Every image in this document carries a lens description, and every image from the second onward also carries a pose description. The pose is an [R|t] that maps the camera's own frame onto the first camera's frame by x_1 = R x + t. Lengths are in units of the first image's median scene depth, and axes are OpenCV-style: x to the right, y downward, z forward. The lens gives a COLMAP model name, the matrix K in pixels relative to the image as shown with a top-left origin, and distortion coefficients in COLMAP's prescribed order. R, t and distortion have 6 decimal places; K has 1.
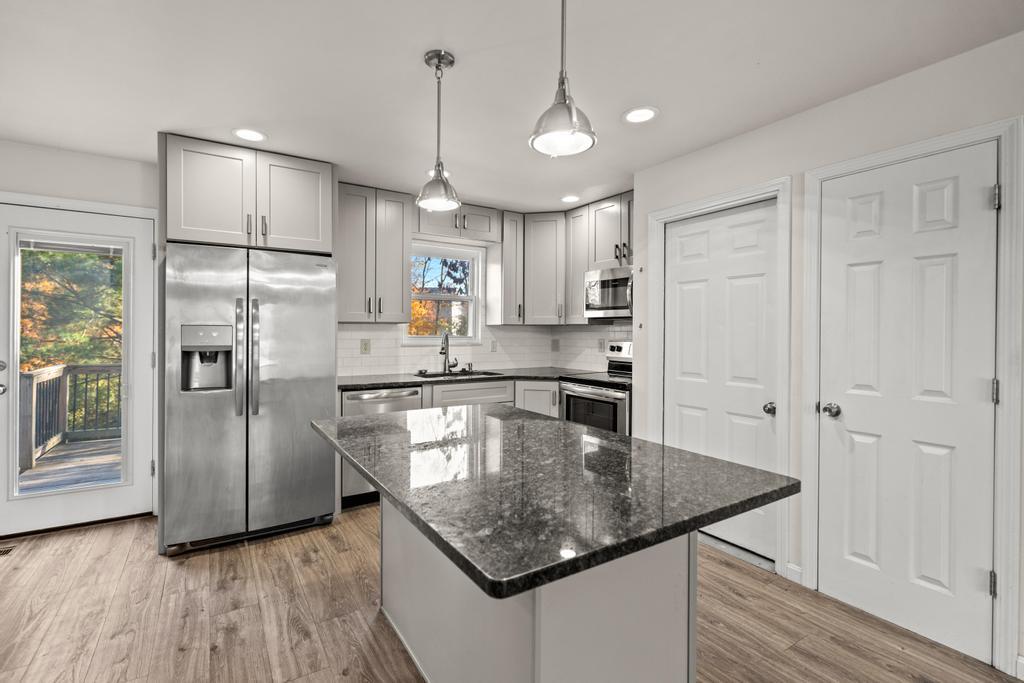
lens RADIAL K [[471.9, 0, 506.0], [0, 471.9, 332.0], [0, 0, 1]] dist [-0.004044, 0.001996]
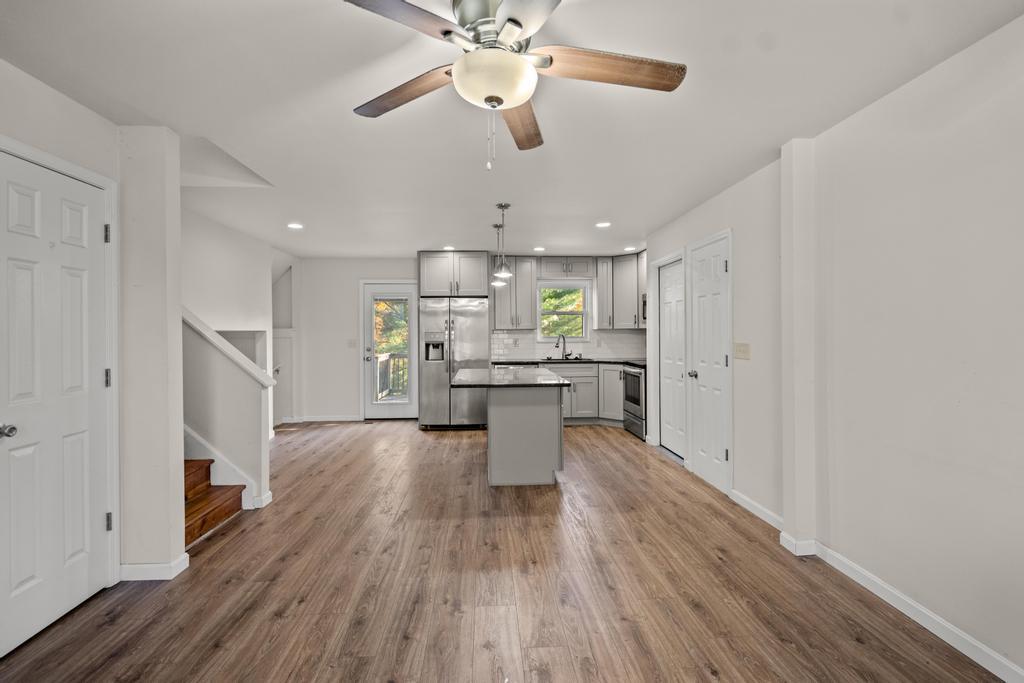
lens RADIAL K [[471.9, 0, 508.5], [0, 471.9, 333.7], [0, 0, 1]] dist [-0.004044, 0.001996]
pose [[0.872200, -0.009805, -0.489052, 0.661984], [0.008909, 0.999952, -0.004160, 0.004364], [0.489069, -0.000728, 0.872245, -0.682385]]
